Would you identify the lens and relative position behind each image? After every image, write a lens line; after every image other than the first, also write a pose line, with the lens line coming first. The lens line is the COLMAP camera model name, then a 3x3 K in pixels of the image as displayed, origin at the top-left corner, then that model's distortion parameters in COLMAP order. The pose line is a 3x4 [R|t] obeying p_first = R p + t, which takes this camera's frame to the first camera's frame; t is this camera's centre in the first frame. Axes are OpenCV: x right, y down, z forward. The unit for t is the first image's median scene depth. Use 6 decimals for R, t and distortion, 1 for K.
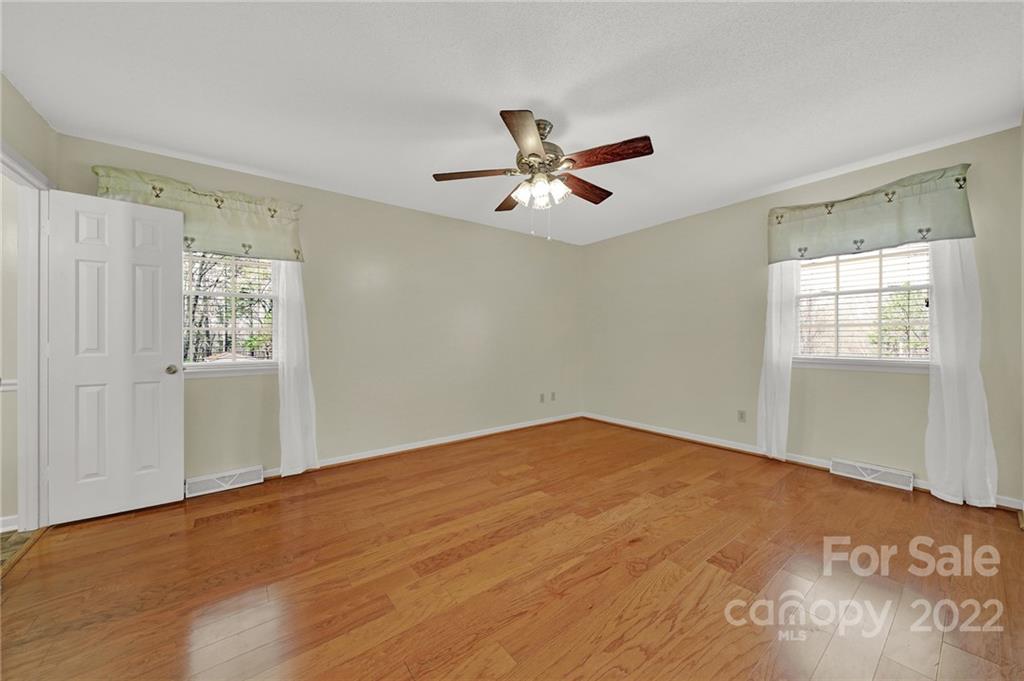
lens RADIAL K [[372.4, 0, 514.2], [0, 372.4, 337.5], [0, 0, 1]] dist [-0.001140, -0.000277]
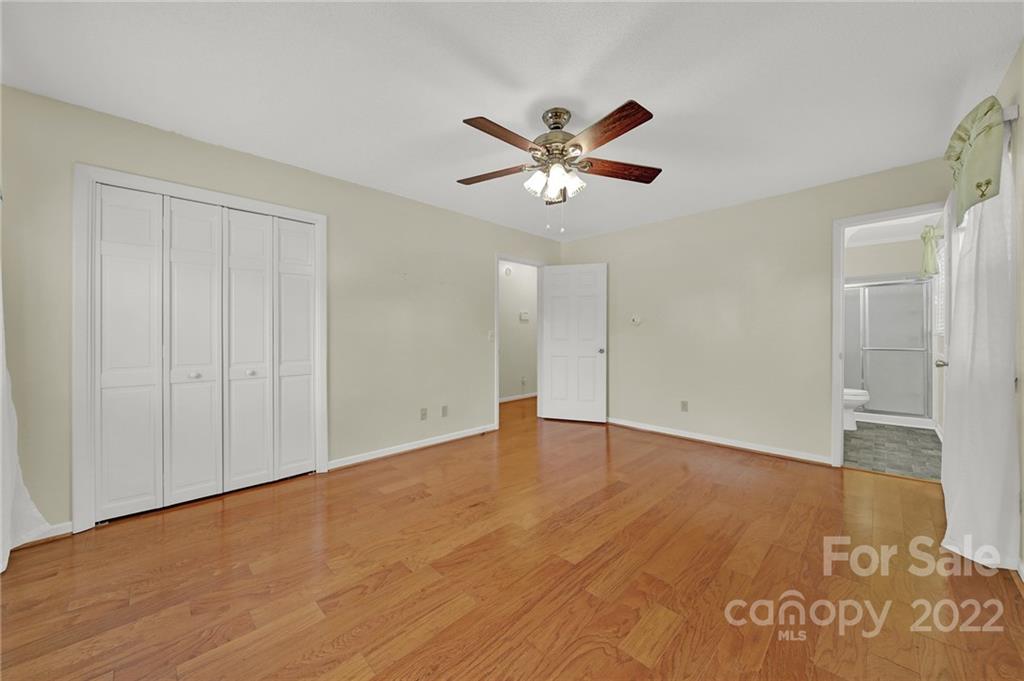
lens RADIAL K [[372.4, 0, 514.2], [0, 372.4, 337.5], [0, 0, 1]] dist [-0.001140, -0.000277]
pose [[-0.991955, 0.008642, -0.126296, 0.297345], [0.008298, 0.999960, 0.003251, 0.003006], [0.126319, 0.002177, -0.991987, 1.904263]]
